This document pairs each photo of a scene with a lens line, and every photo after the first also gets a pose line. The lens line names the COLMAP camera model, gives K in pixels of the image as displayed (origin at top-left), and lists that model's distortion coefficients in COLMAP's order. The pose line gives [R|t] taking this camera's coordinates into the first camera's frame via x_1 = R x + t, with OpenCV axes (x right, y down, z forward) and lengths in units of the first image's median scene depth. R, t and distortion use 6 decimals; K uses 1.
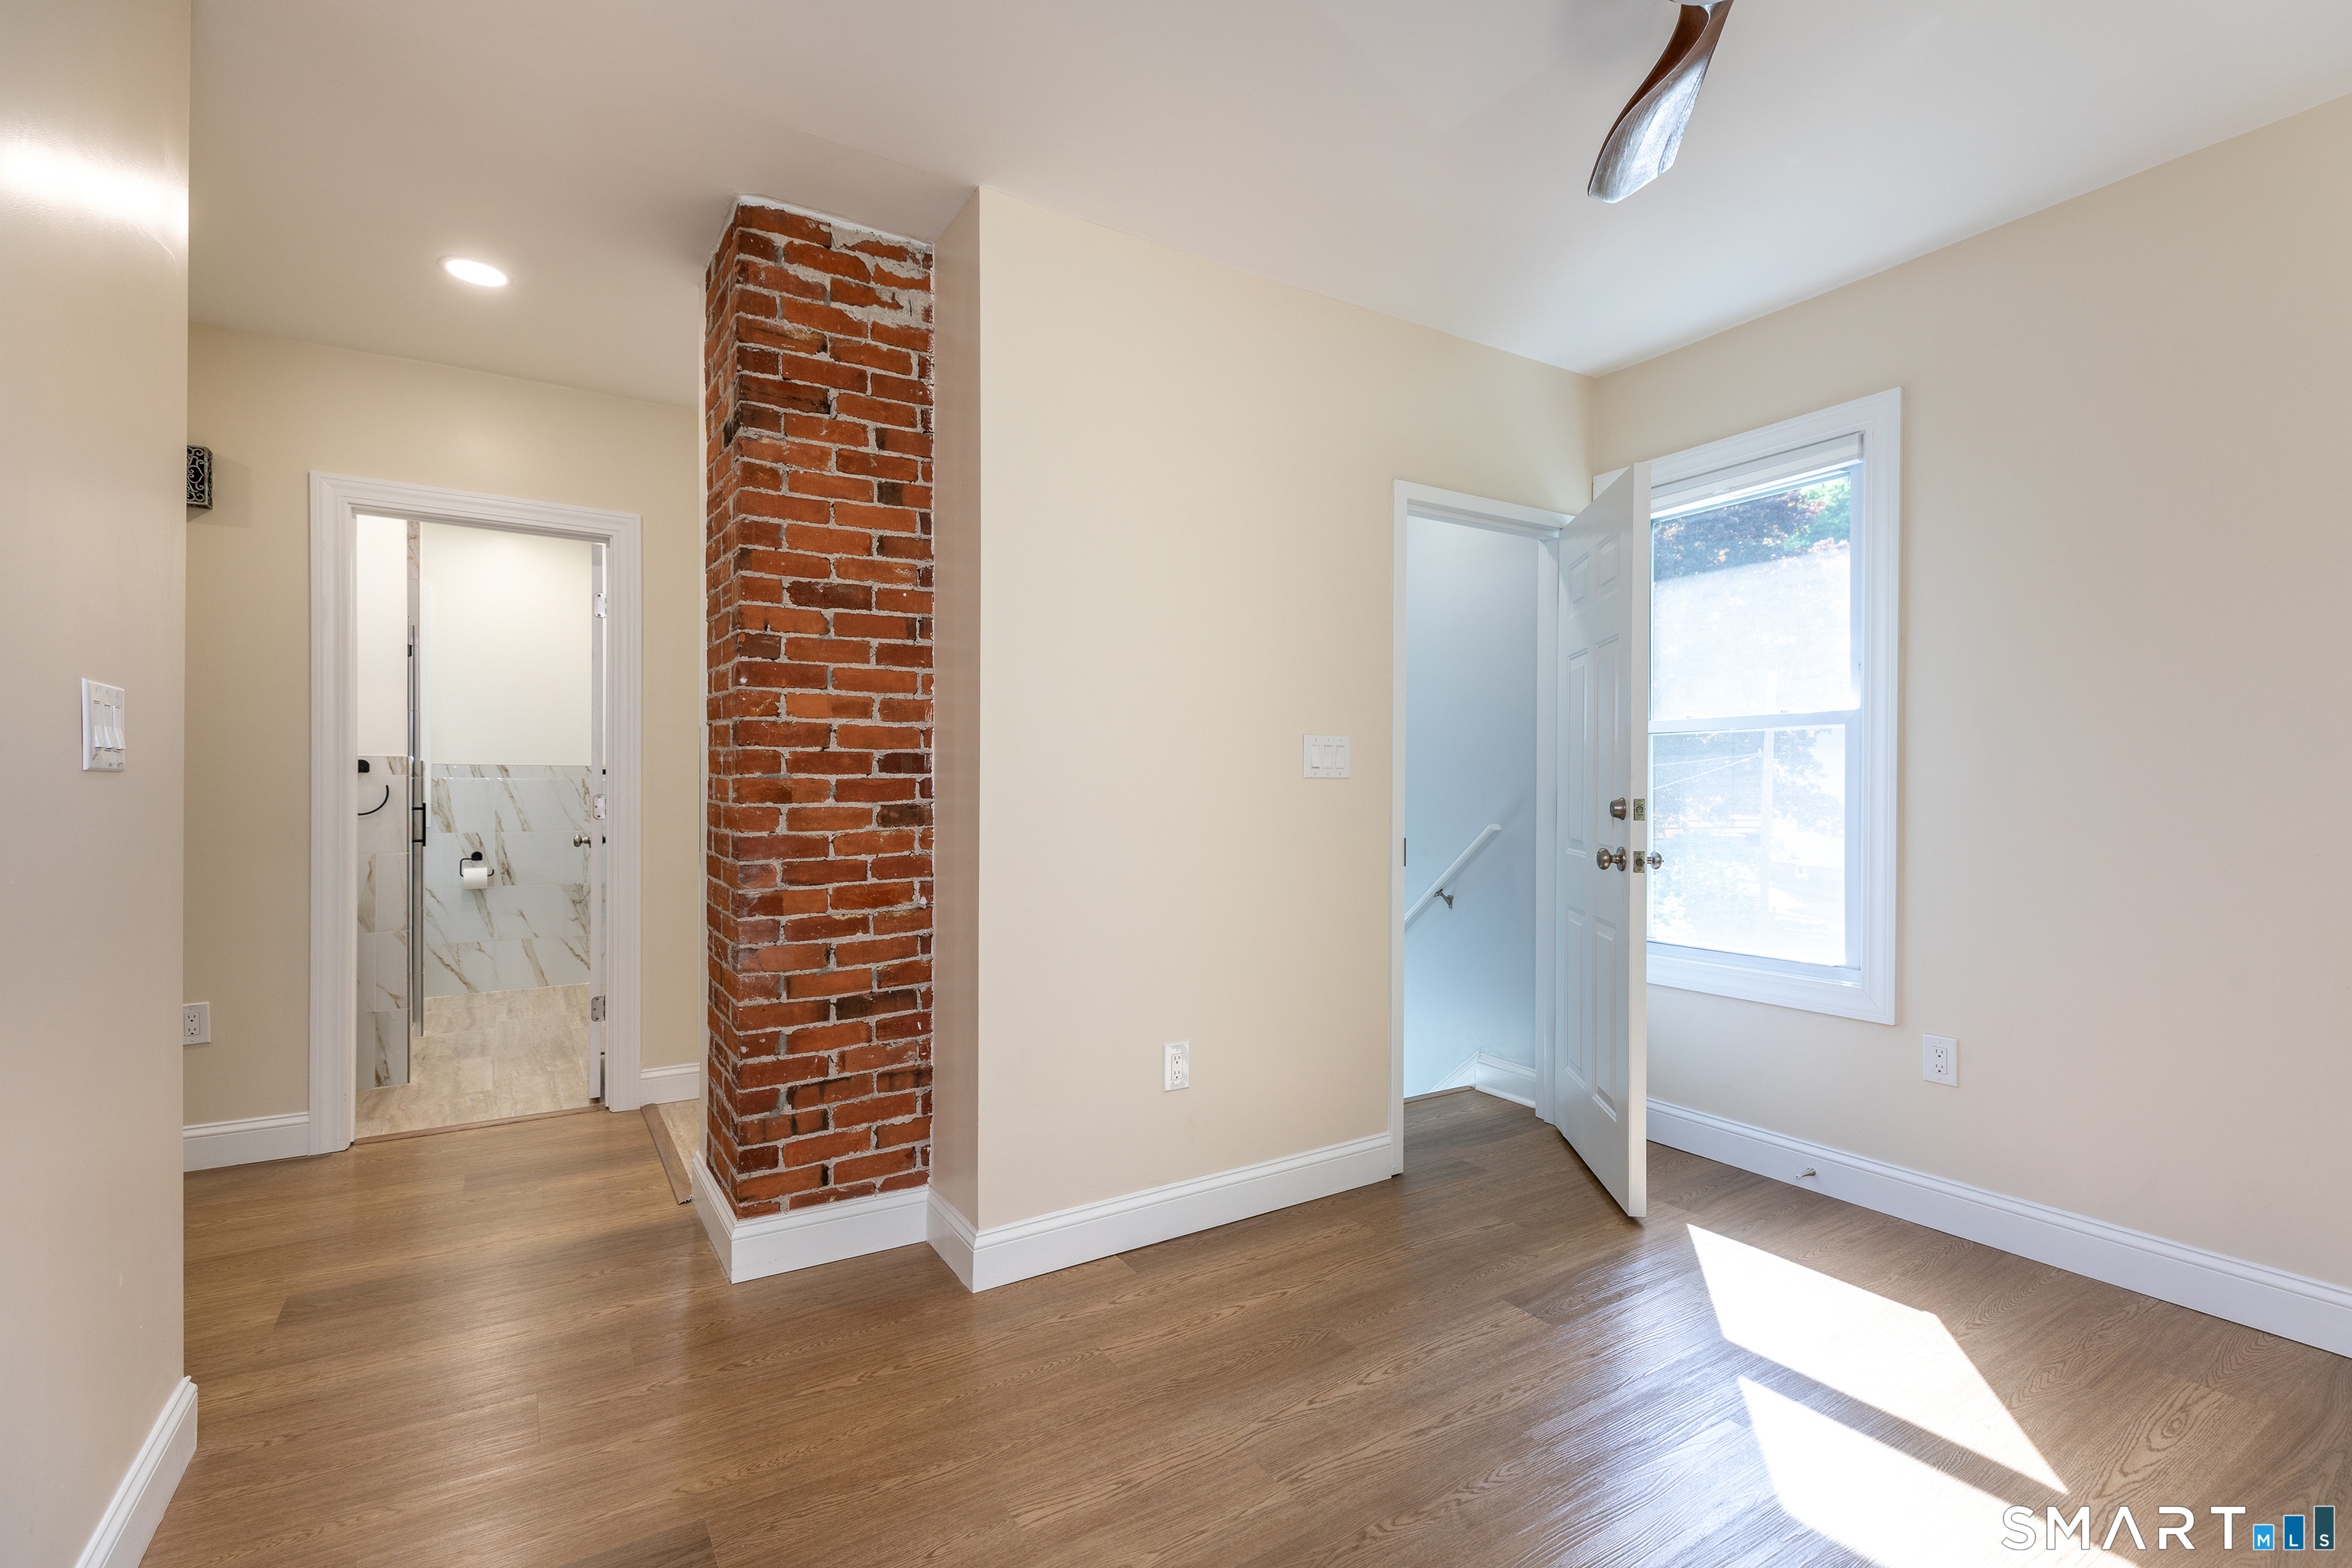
lens RADIAL K [[1065.6, 0, 1190.3], [0, 1065.6, 791.6], [0, 0, 1]] dist [0.012346, -0.000567]
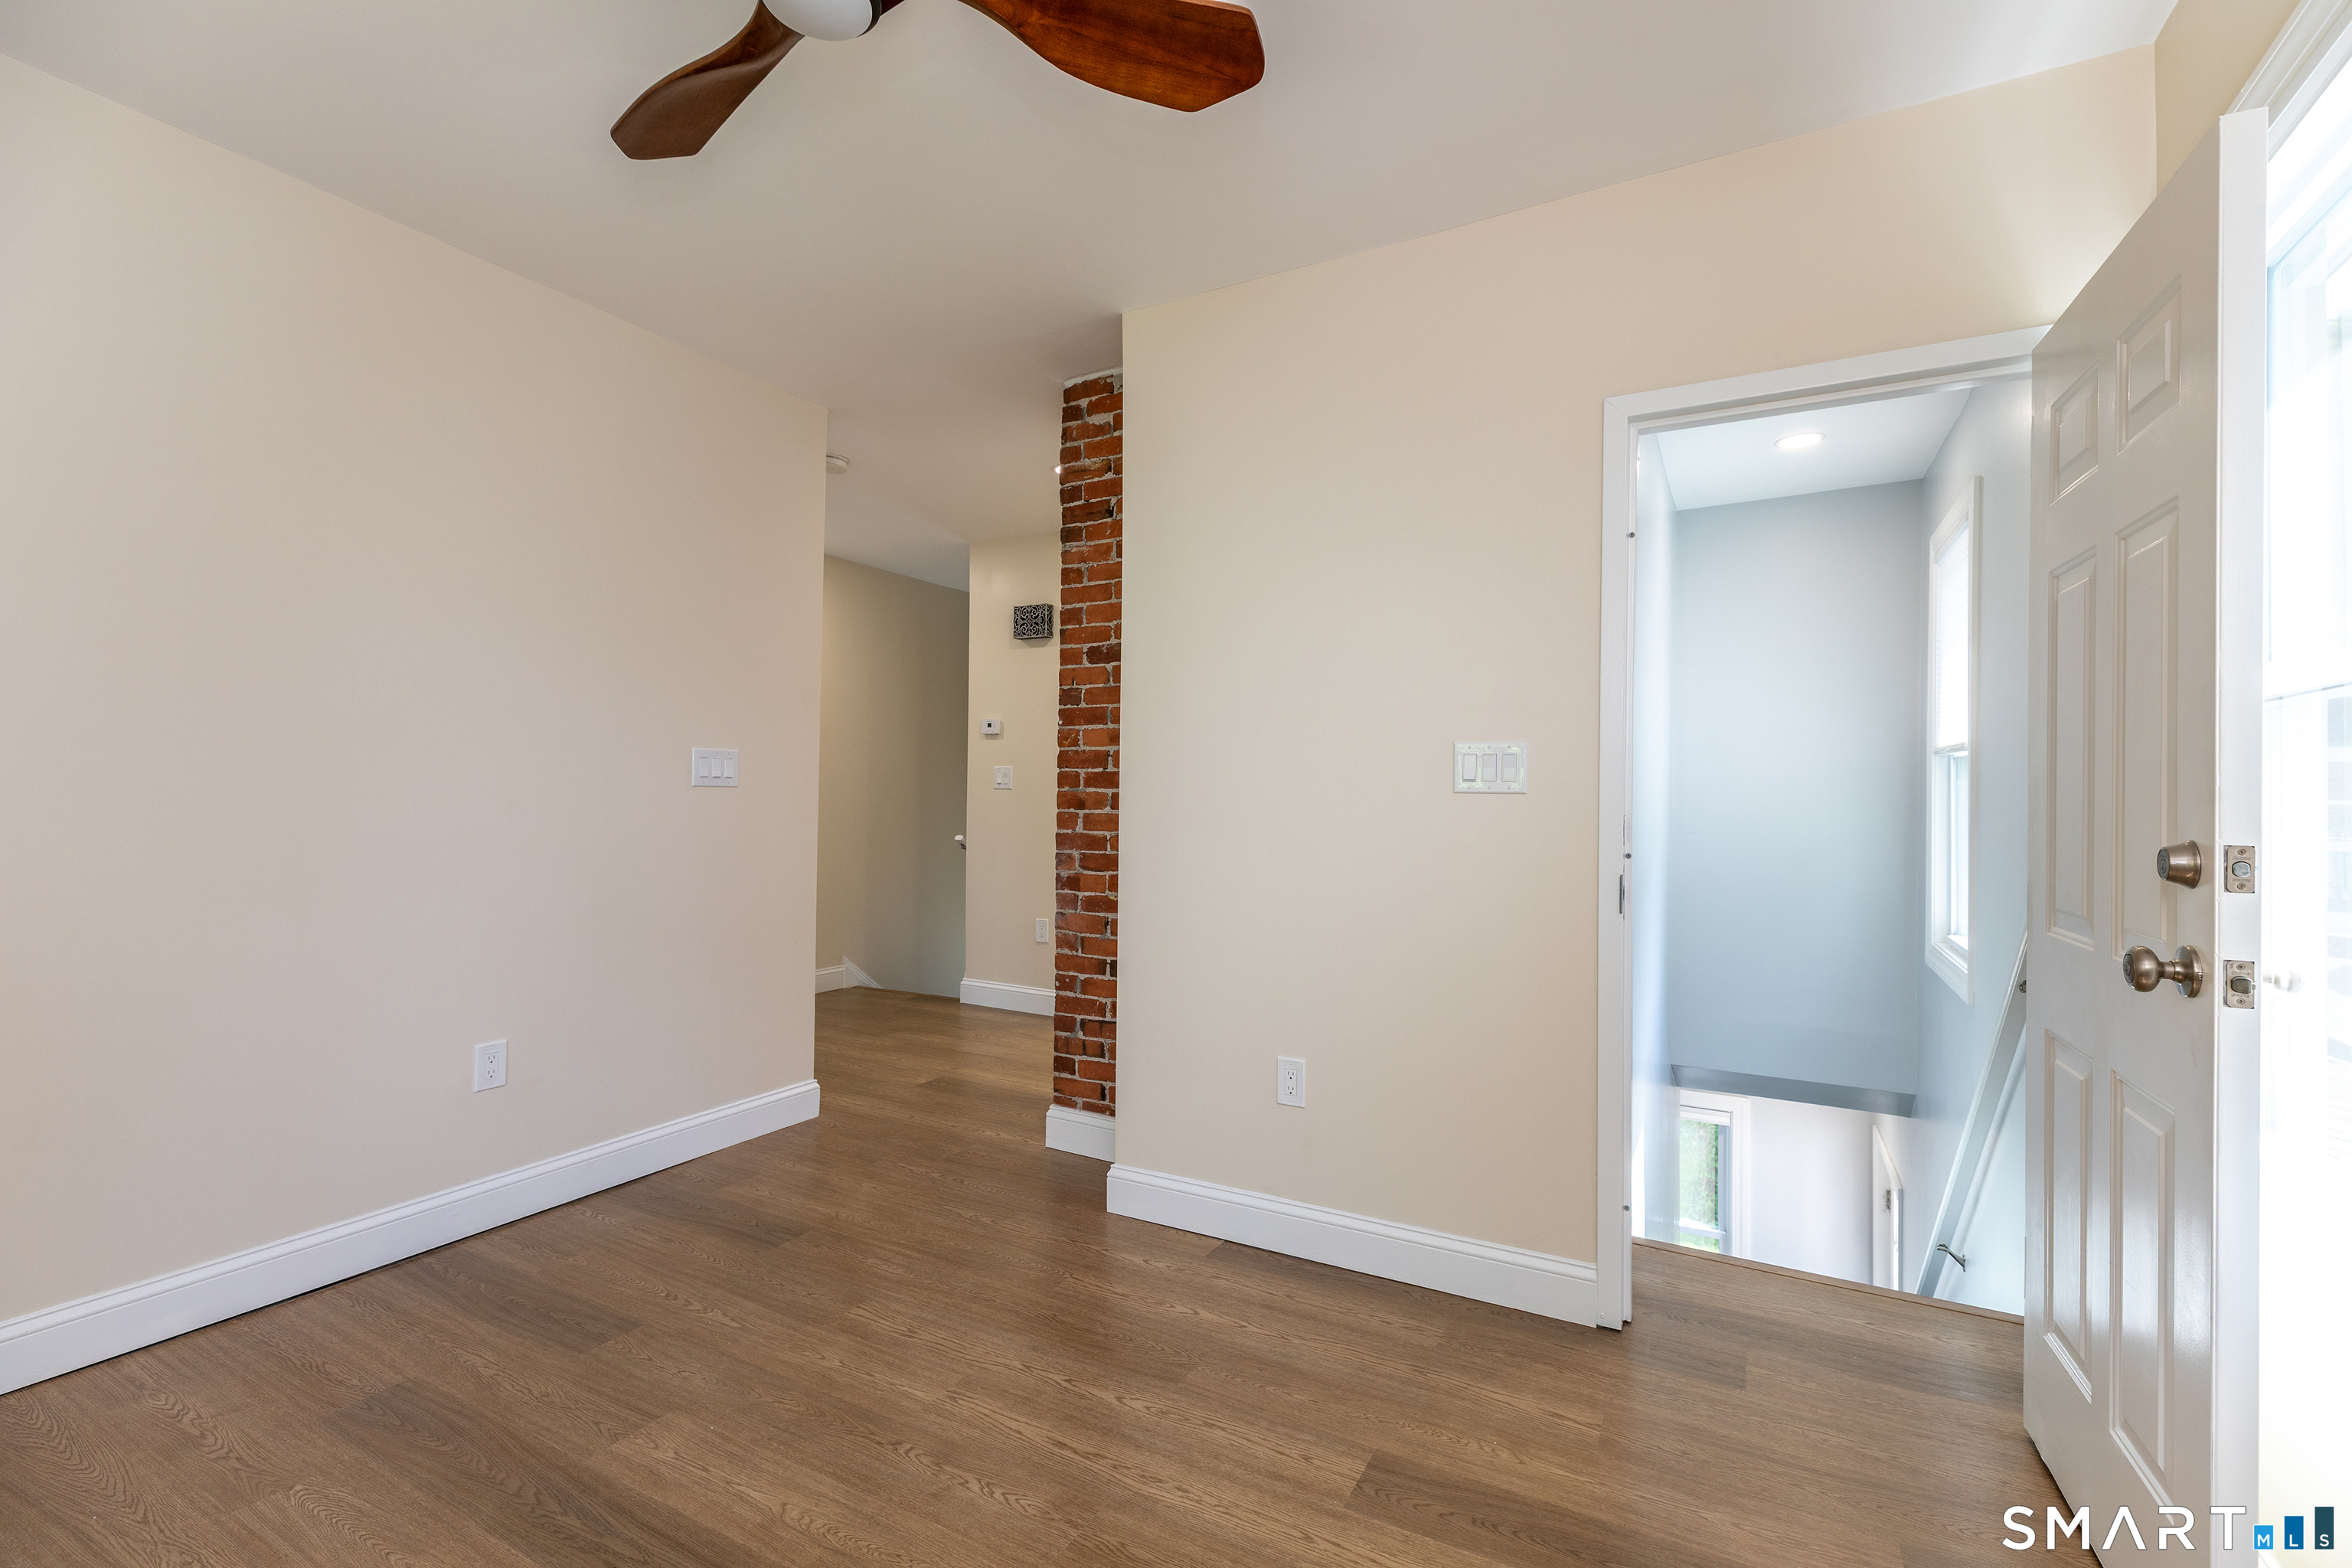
lens RADIAL K [[1065.6, 0, 1185.1], [0, 1065.6, 776.9], [0, 0, 1]] dist [0.012346, -0.000567]
pose [[0.477072, -0.004162, -0.878854, 0.884214], [-0.016848, 0.999762, -0.013880, -0.014276], [0.878703, 0.021429, 0.476888, 0.463749]]
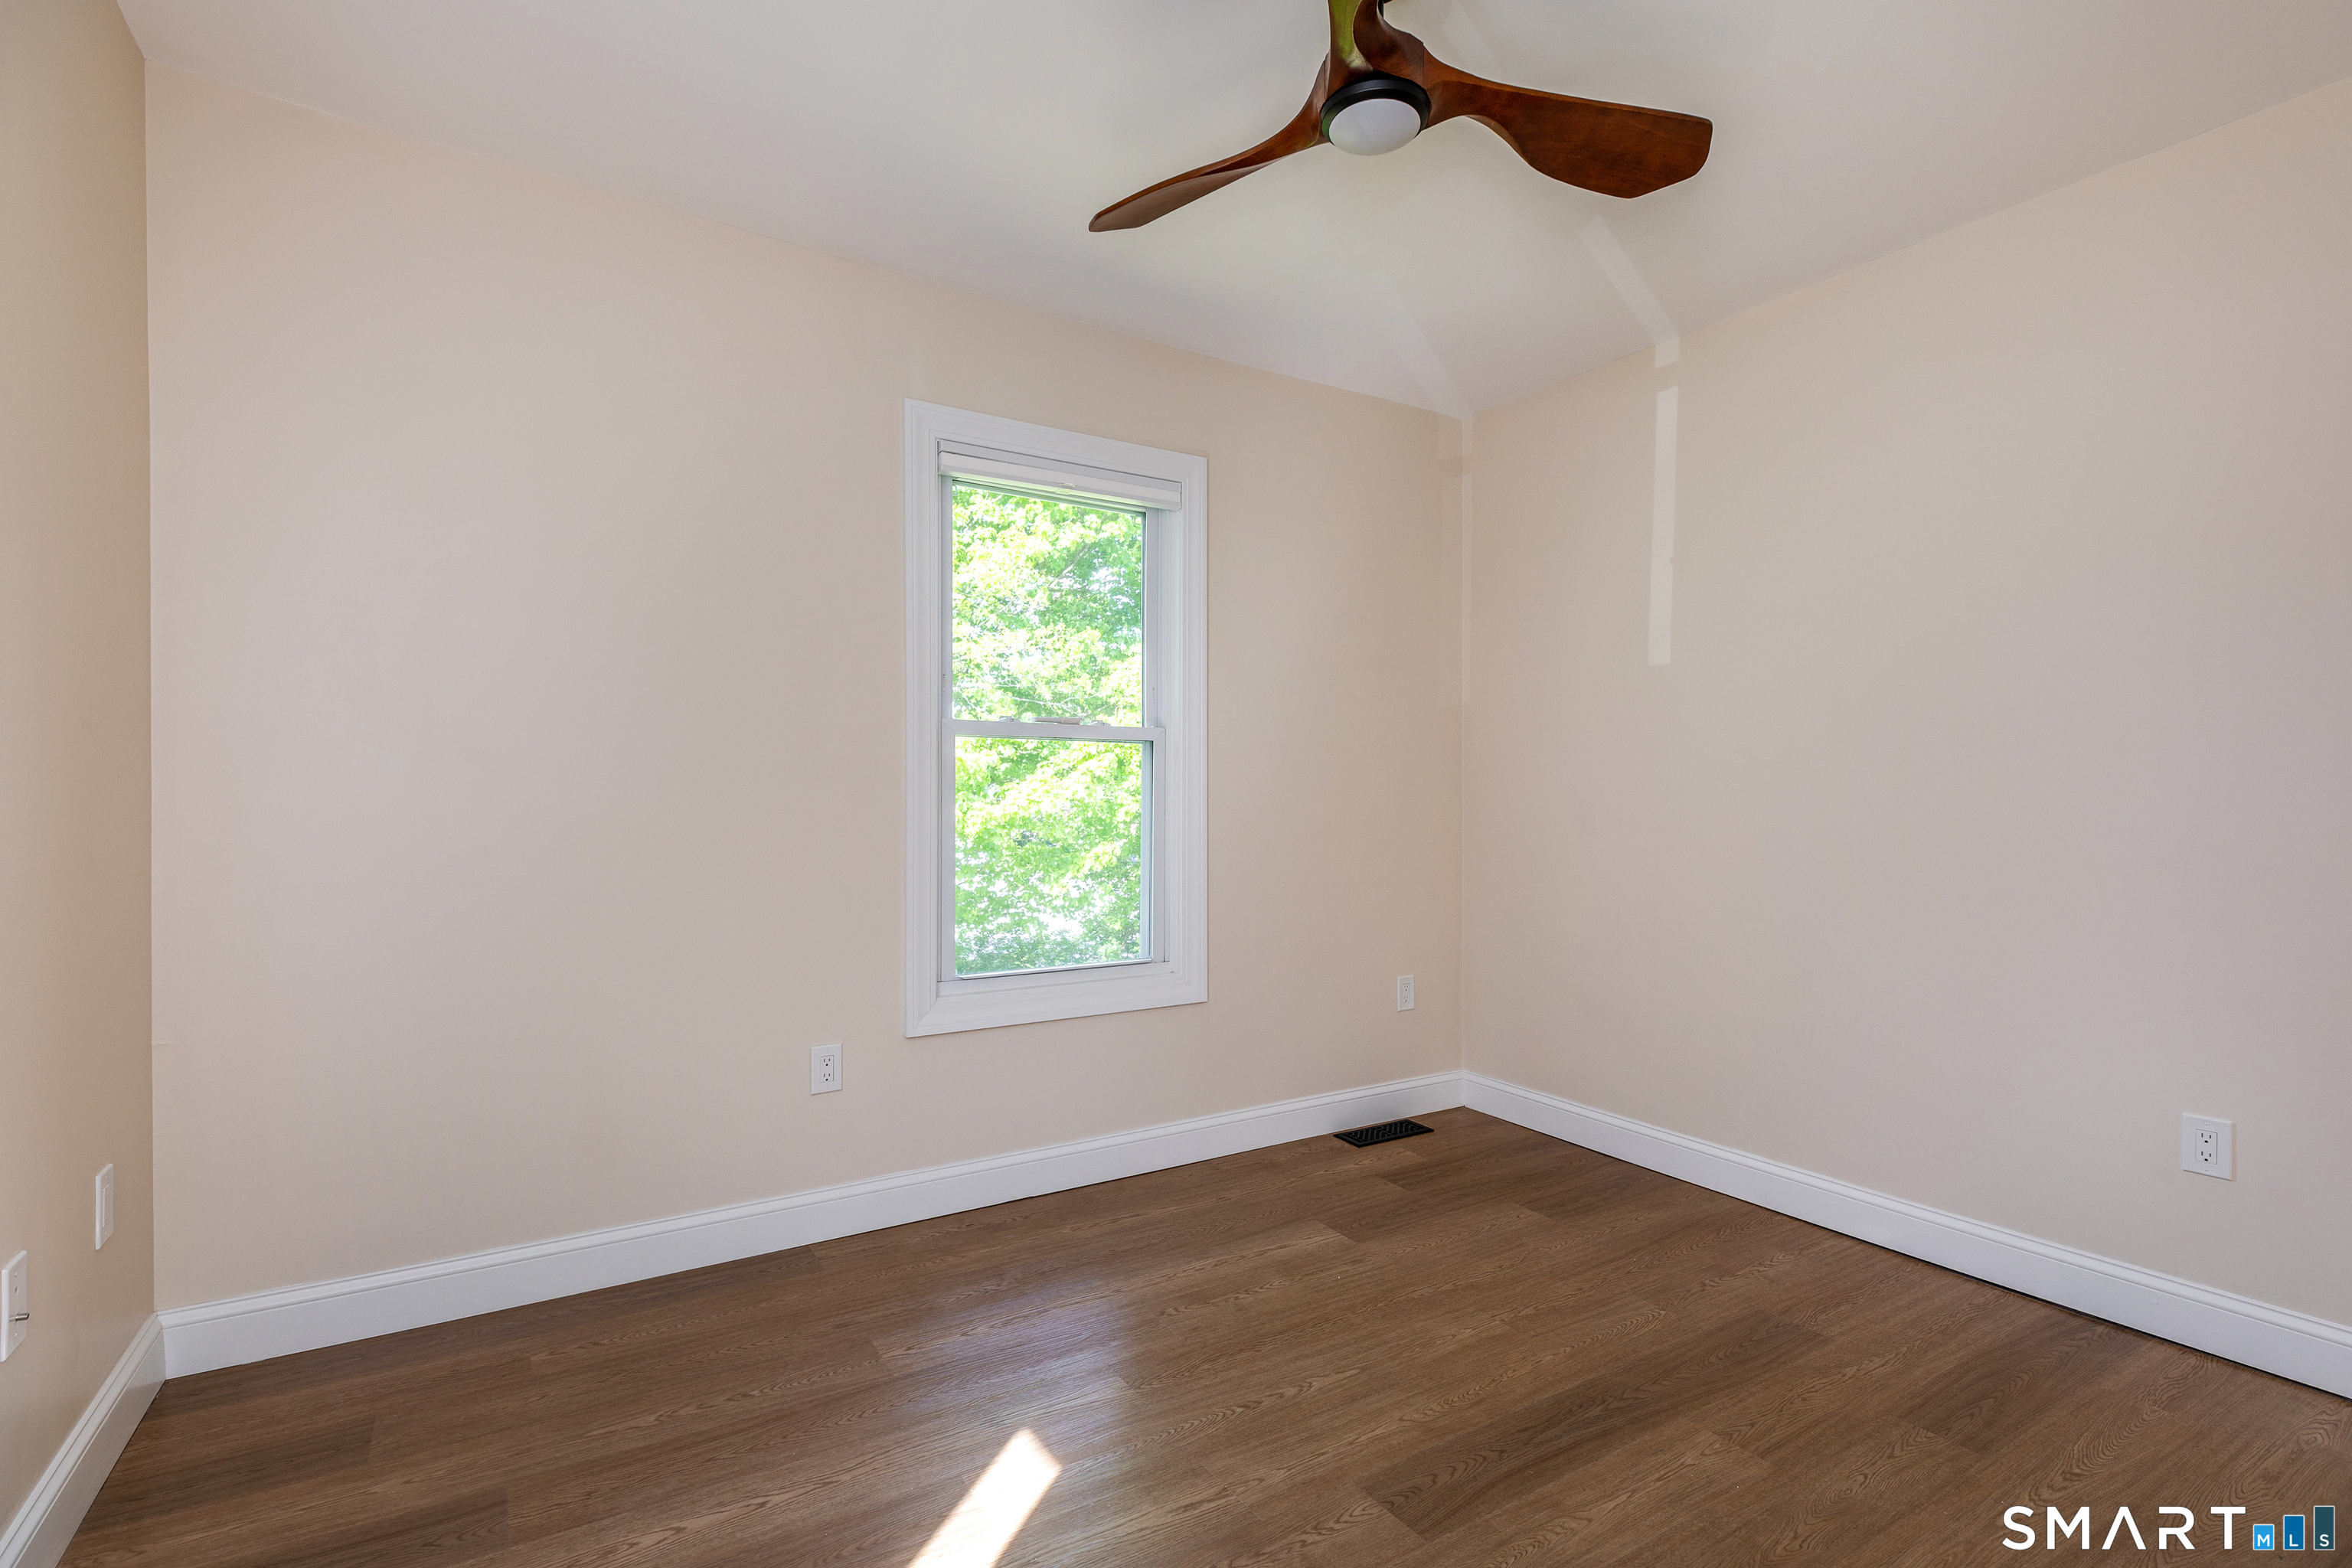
lens RADIAL K [[1065.6, 0, 1173.2], [0, 1065.6, 790.2], [0, 0, 1]] dist [0.012346, -0.000567]
pose [[-0.999998, -0.000596, -0.001772, 0.412421], [-0.000602, 0.999994, 0.003390, -0.015545], [0.001770, 0.003391, -0.999993, 1.262772]]
